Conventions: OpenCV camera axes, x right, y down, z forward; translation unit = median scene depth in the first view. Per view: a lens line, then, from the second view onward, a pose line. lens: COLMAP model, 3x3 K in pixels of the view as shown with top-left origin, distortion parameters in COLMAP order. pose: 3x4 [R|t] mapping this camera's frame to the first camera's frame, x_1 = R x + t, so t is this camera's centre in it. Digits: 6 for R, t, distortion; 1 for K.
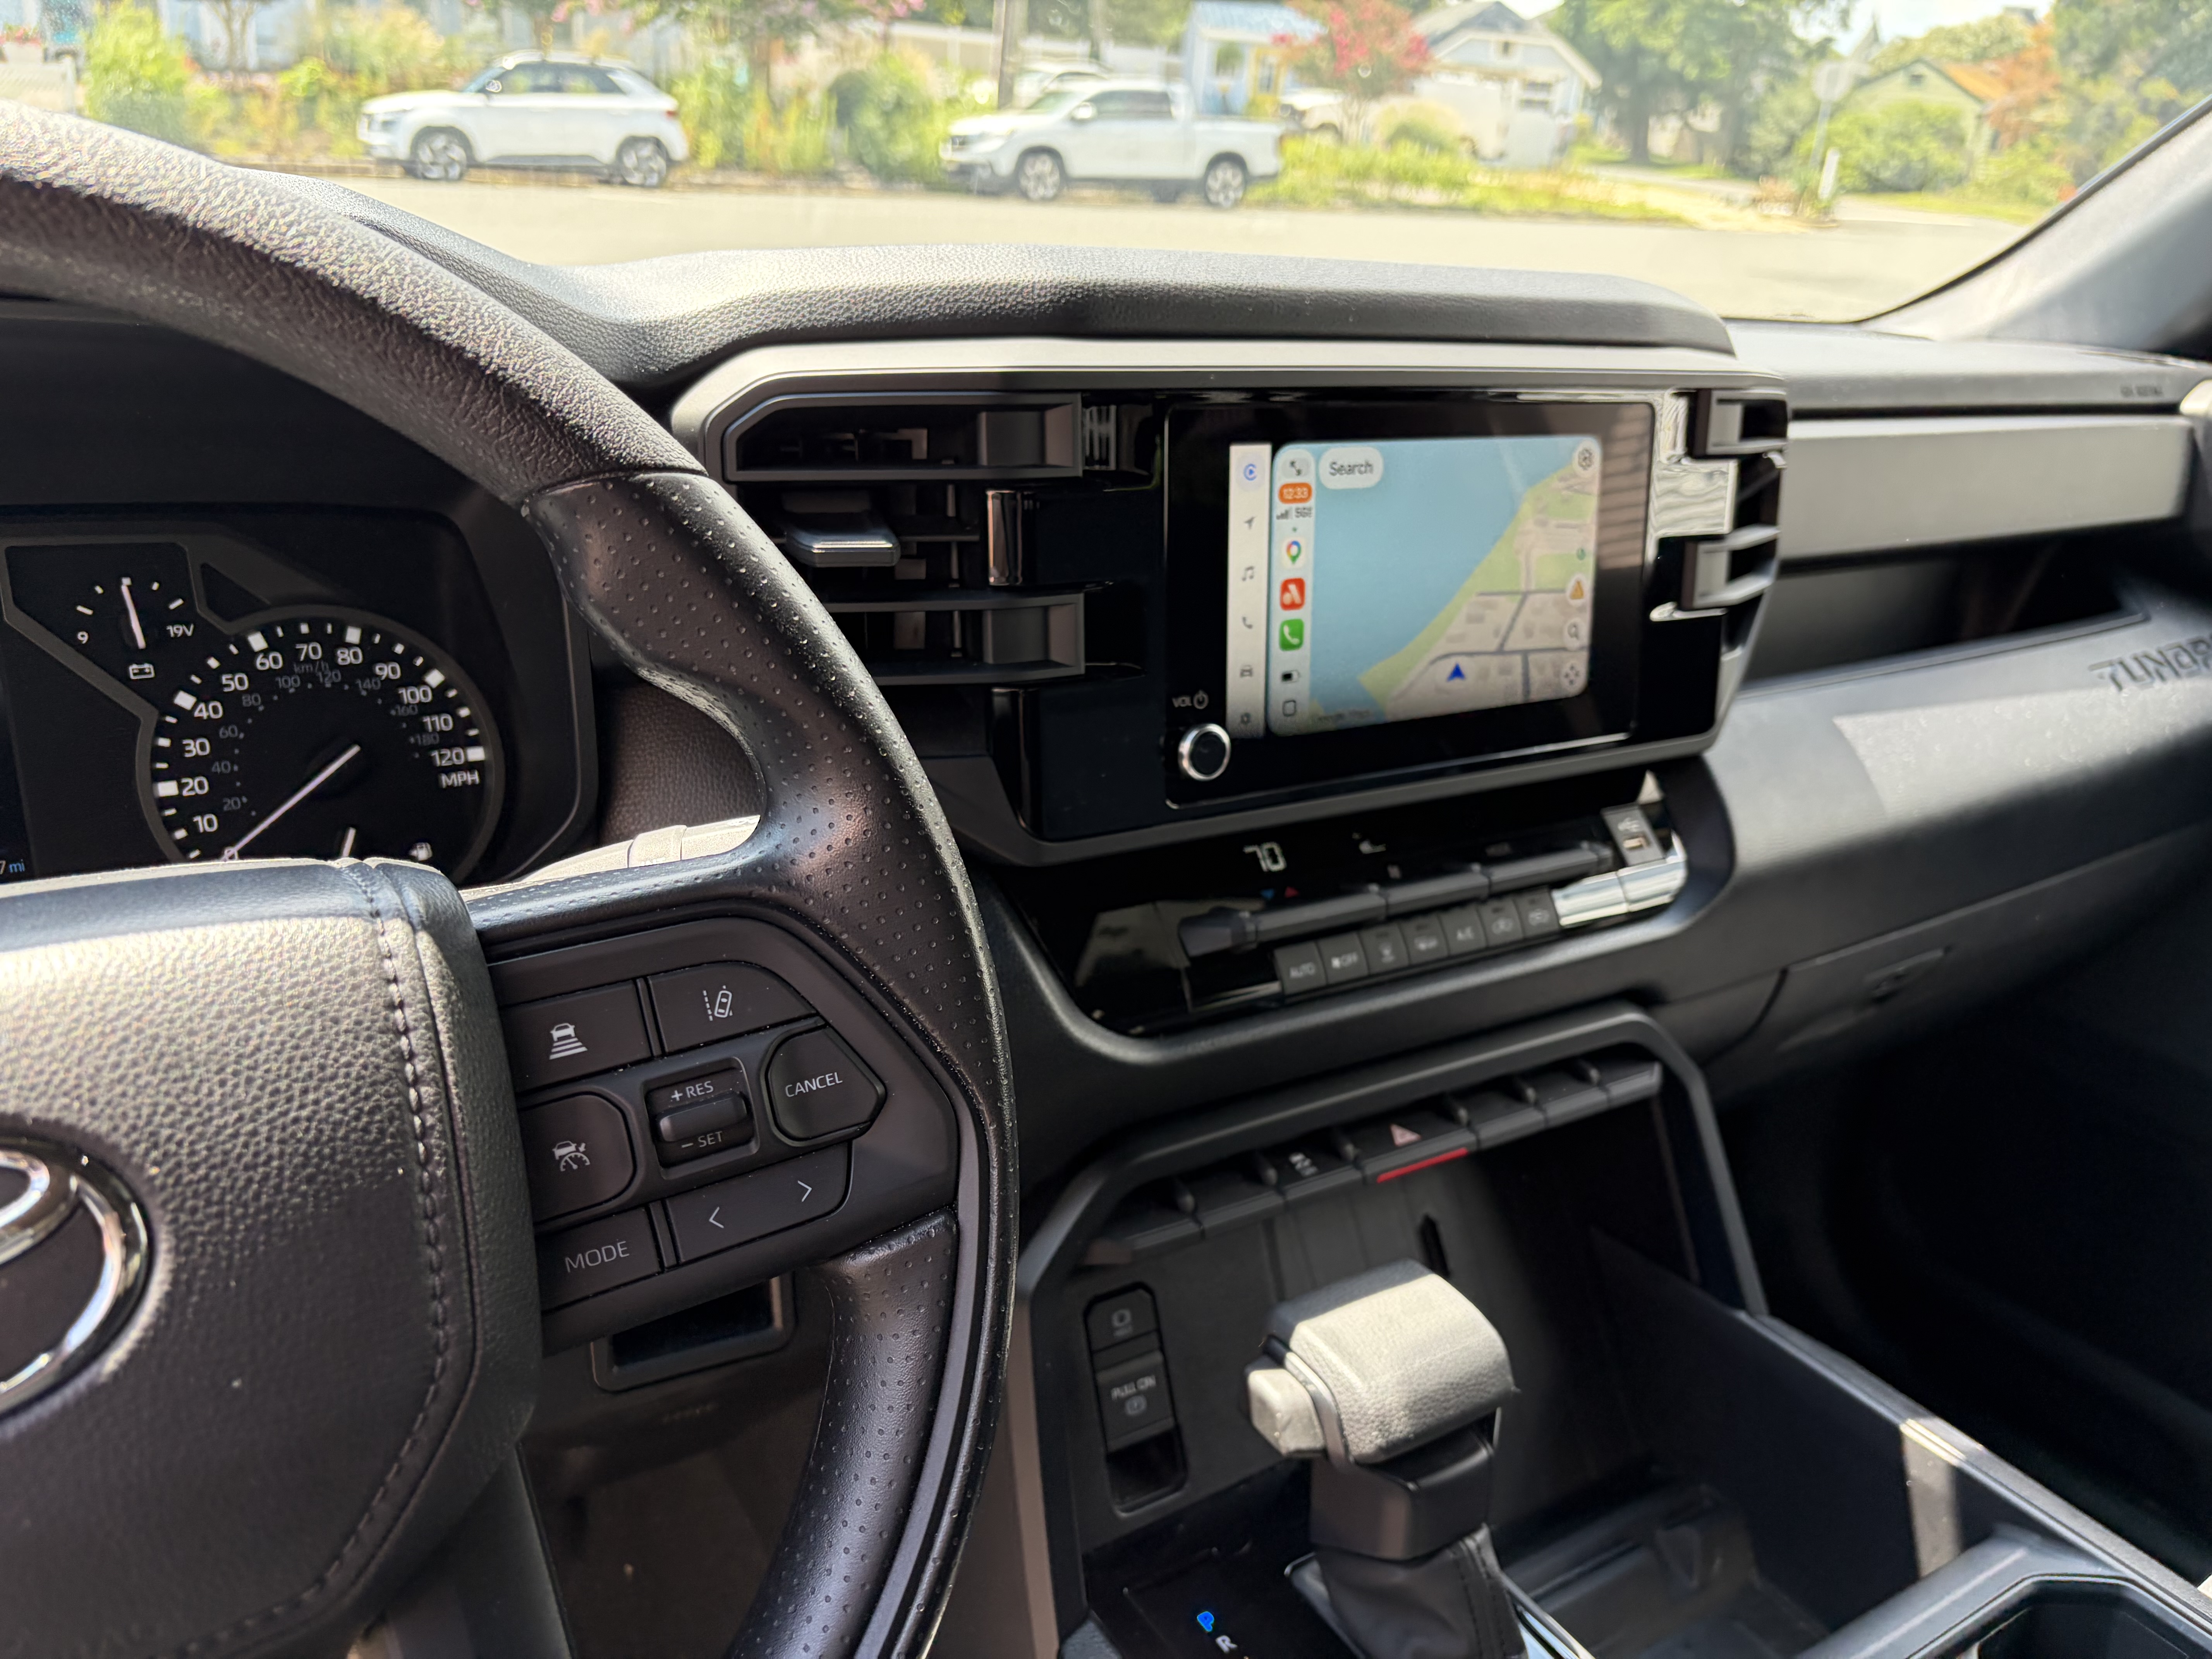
lens RADIAL K [[1715.9, 0, 1106.0], [0, 1715.9, 829.5], [0, 0, 1]] dist [0.006861, 0.000517]
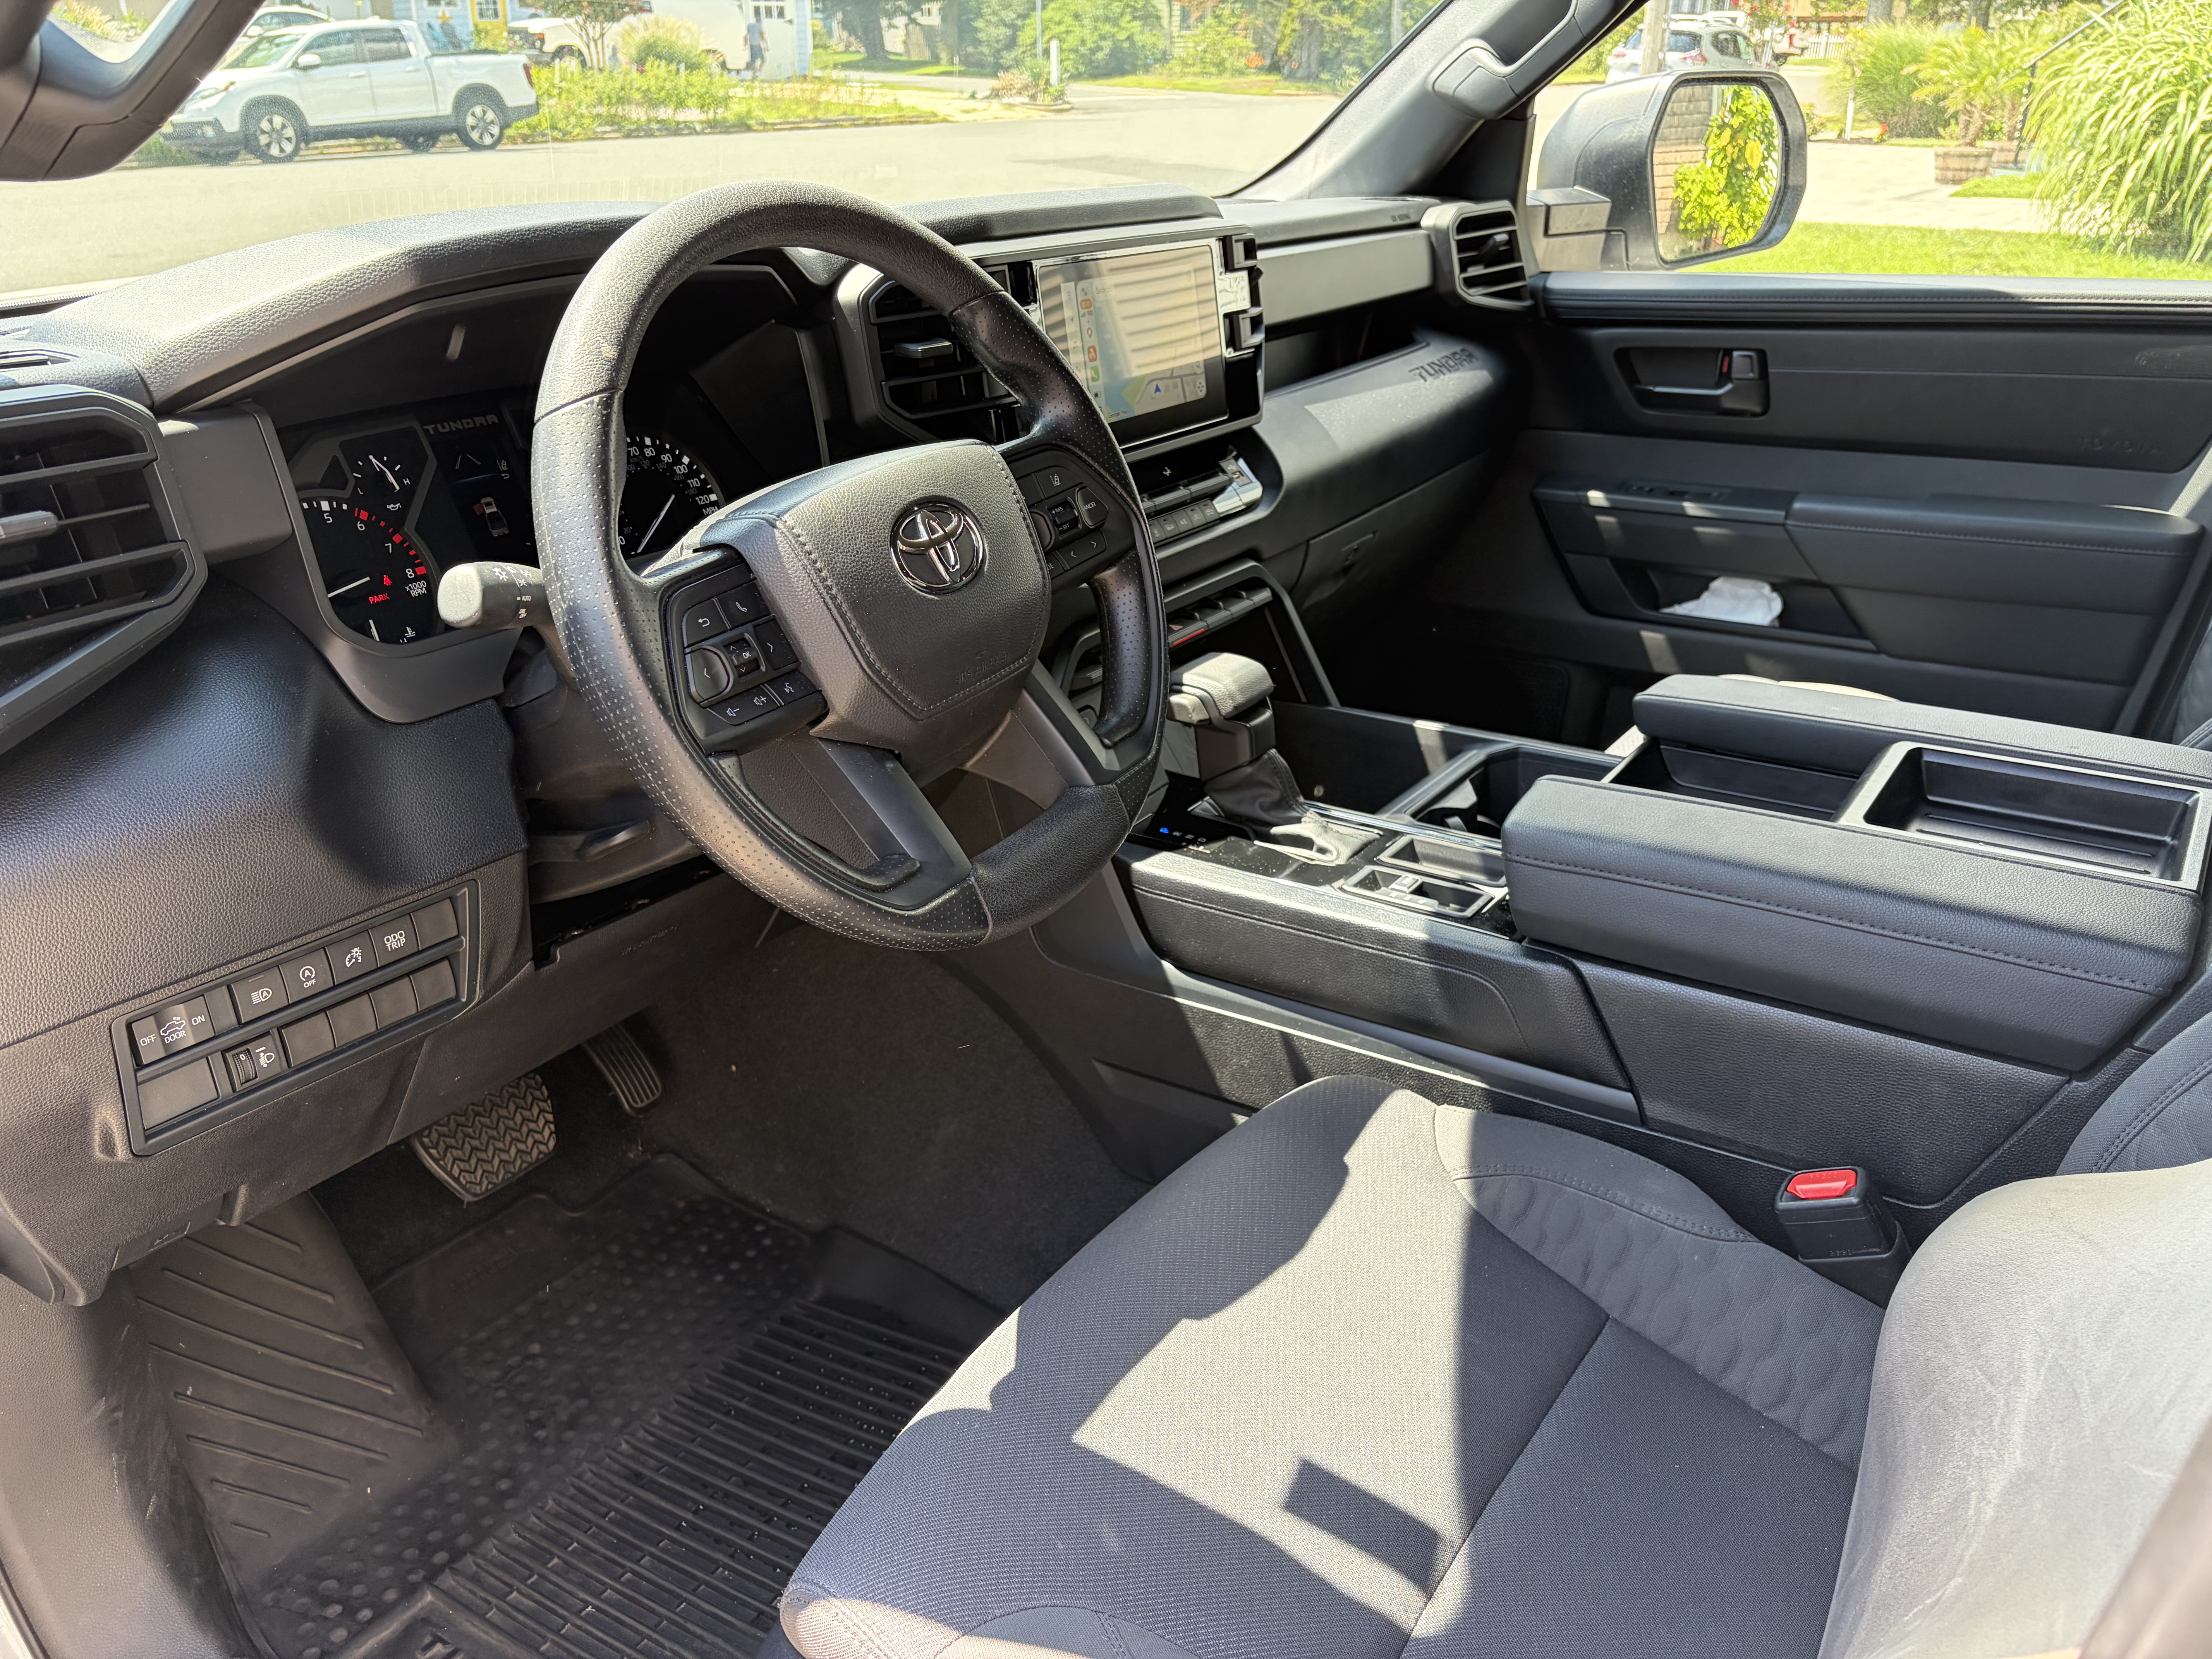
lens RADIAL K [[1678.0, 0, 1098.3], [0, 1678.0, 828.5], [0, 0, 1]] dist [0.045097, -0.061169]
pose [[0.917946, -0.227669, 0.324872, -0.410649], [0.211497, 0.973696, 0.084765, 0.152242], [-0.335625, -0.009100, 0.941952, -0.563901]]
